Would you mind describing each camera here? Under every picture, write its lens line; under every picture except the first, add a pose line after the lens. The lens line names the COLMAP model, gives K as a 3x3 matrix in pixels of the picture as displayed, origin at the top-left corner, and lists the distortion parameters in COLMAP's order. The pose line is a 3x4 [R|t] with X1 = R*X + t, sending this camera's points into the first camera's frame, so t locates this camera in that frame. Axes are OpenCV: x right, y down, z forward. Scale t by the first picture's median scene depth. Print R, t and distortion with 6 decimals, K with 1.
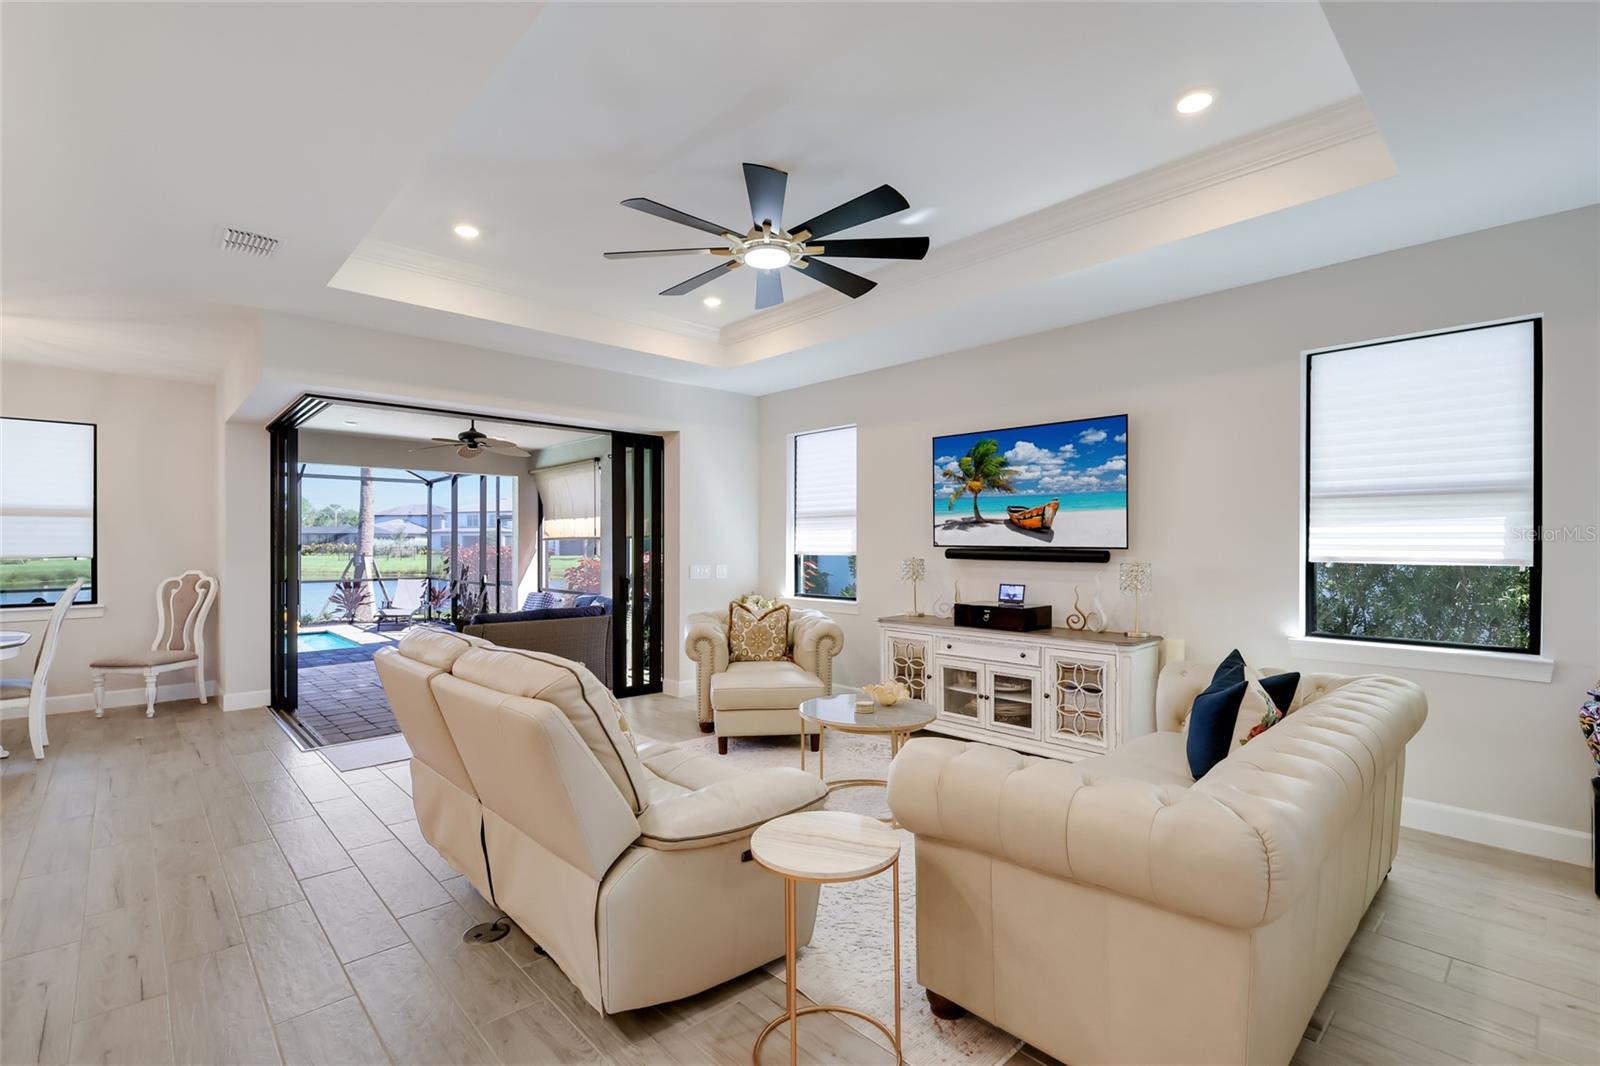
lens RADIAL K [[721.6, 0, 800.6], [0, 721.6, 541.9], [0, 0, 1]] dist [0.002261, 0.000017]
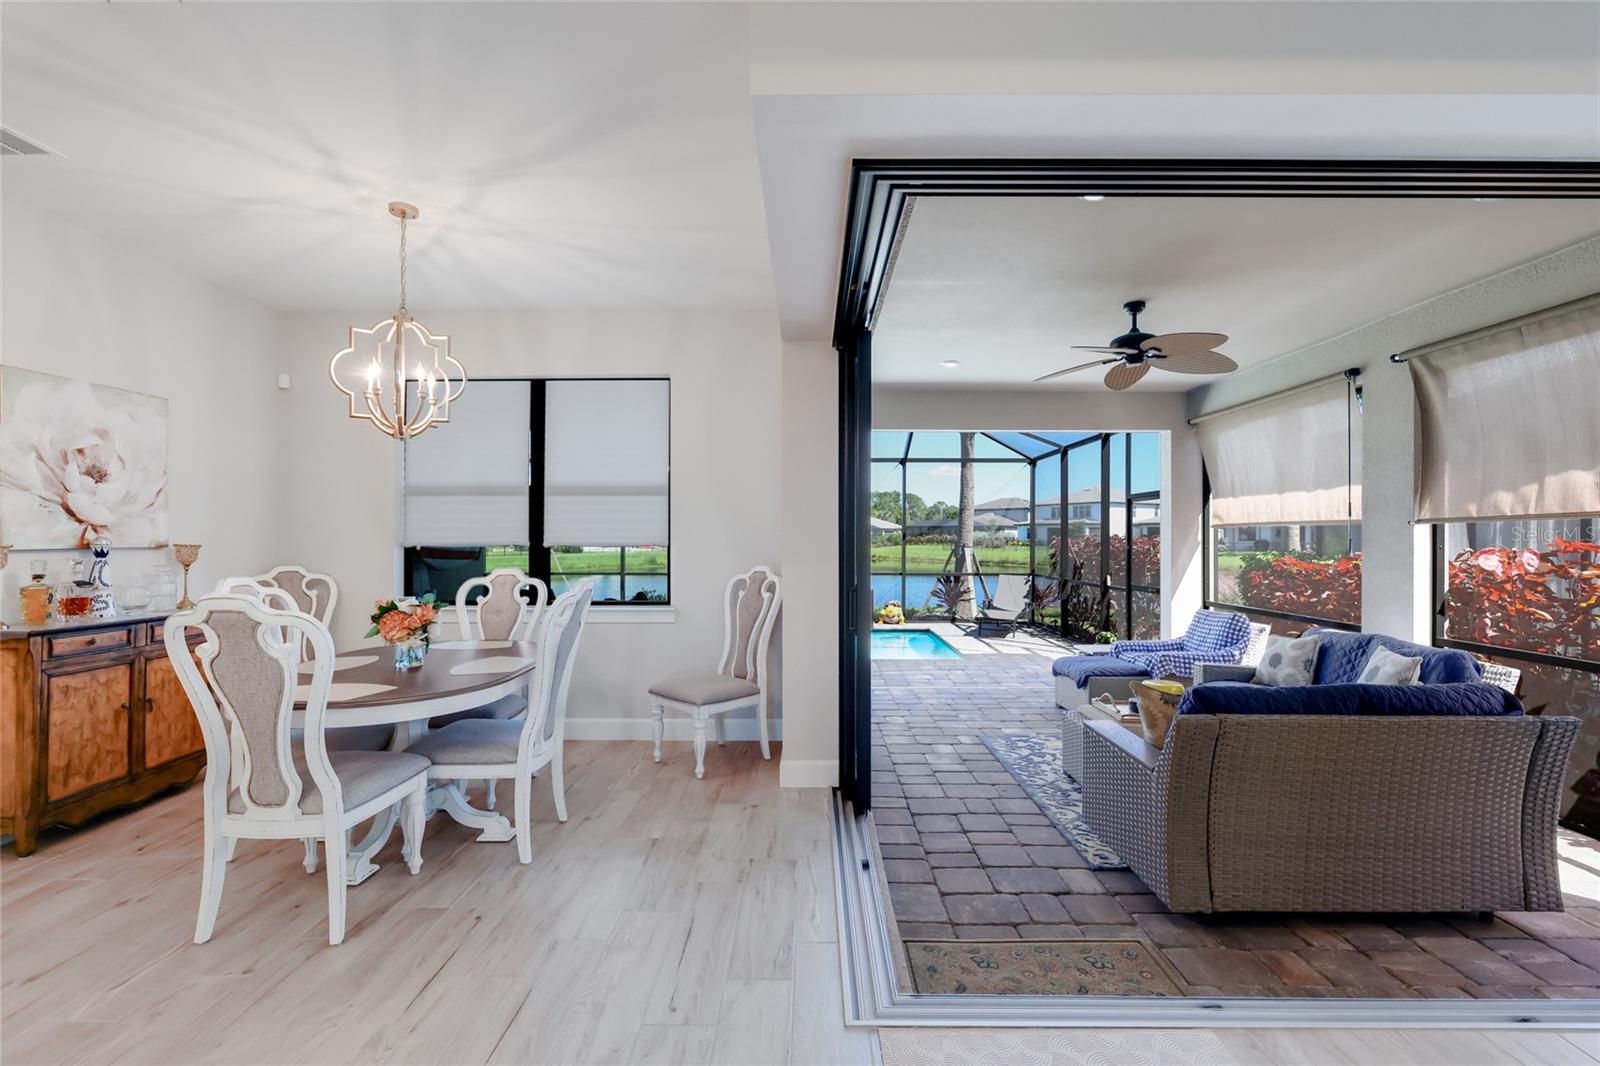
lens RADIAL K [[715.9, 0, 805.2], [0, 715.9, 534.8], [0, 0, 1]] dist [-0.001001, -0.000477]
pose [[0.724876, 0.001153, -0.688879, -0.376401], [-0.000556, 0.999999, 0.001090, 0.008699], [0.688880, -0.000407, 0.724876, 0.609899]]
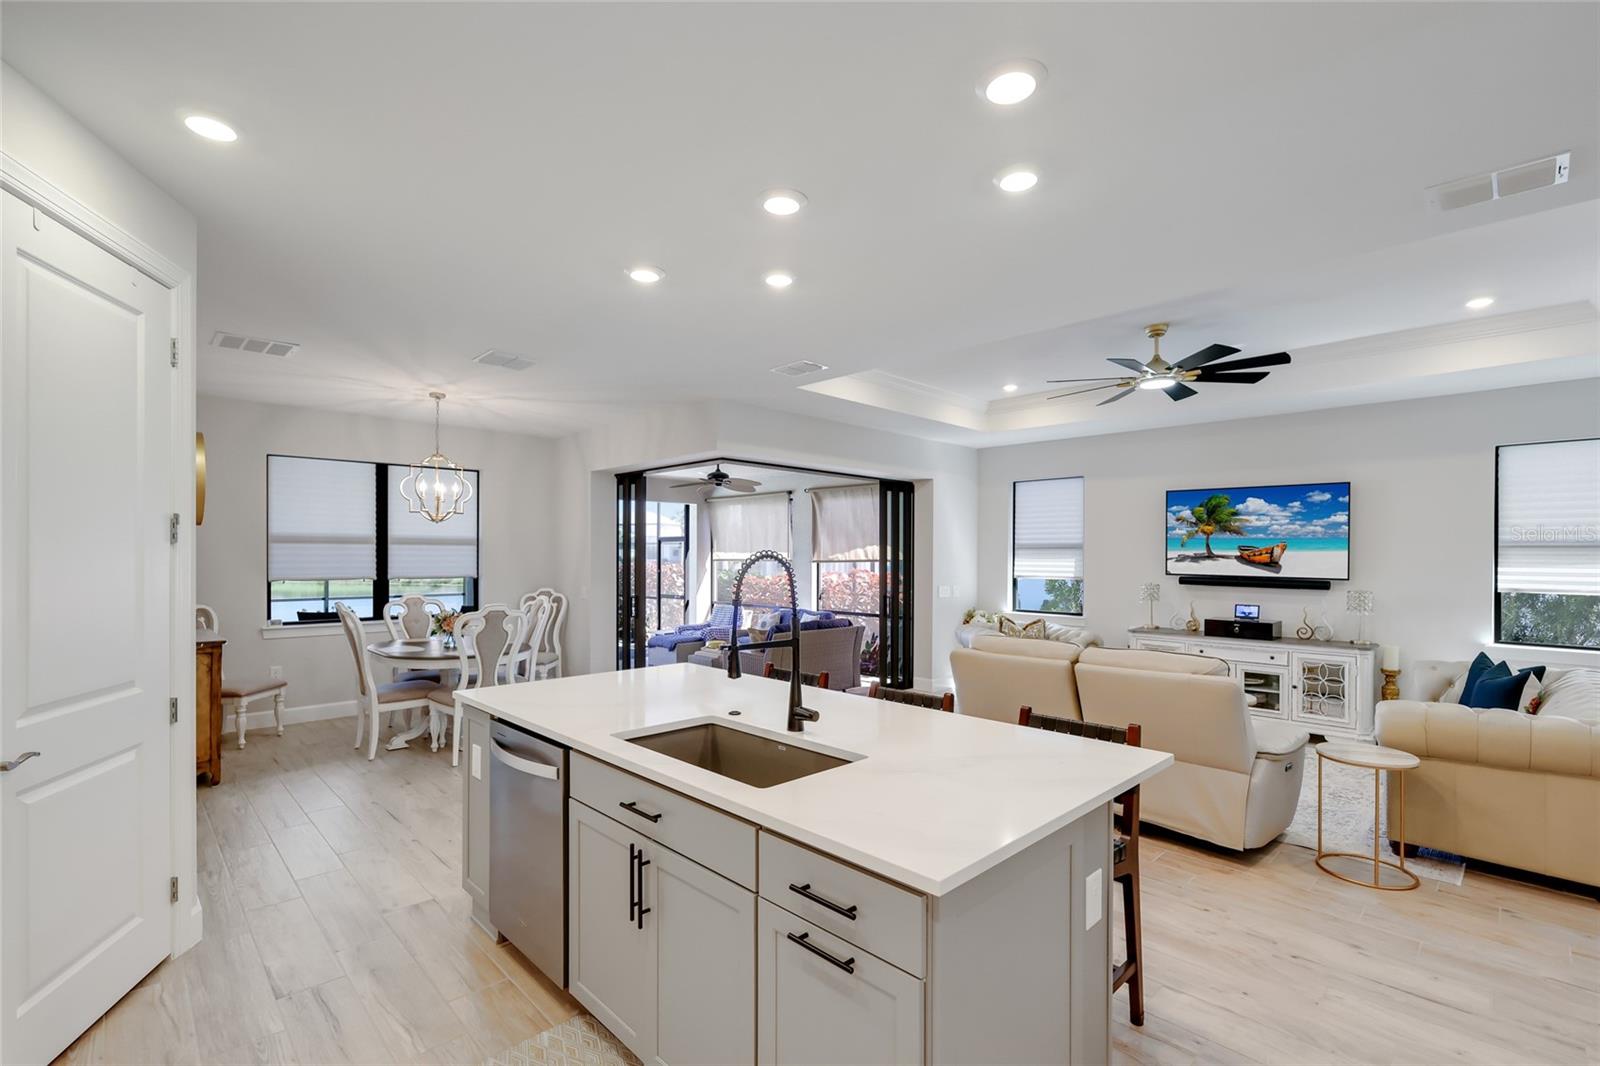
lens RADIAL K [[710.9, 0, 799.1], [0, 710.9, 542.0], [0, 0, 1]] dist [-0.000806, -0.000254]
pose [[0.999843, 0.006957, 0.016318, -0.503783], [-0.006696, 0.999850, -0.015980, -0.027737], [-0.016427, 0.015868, 0.999739, -0.273364]]
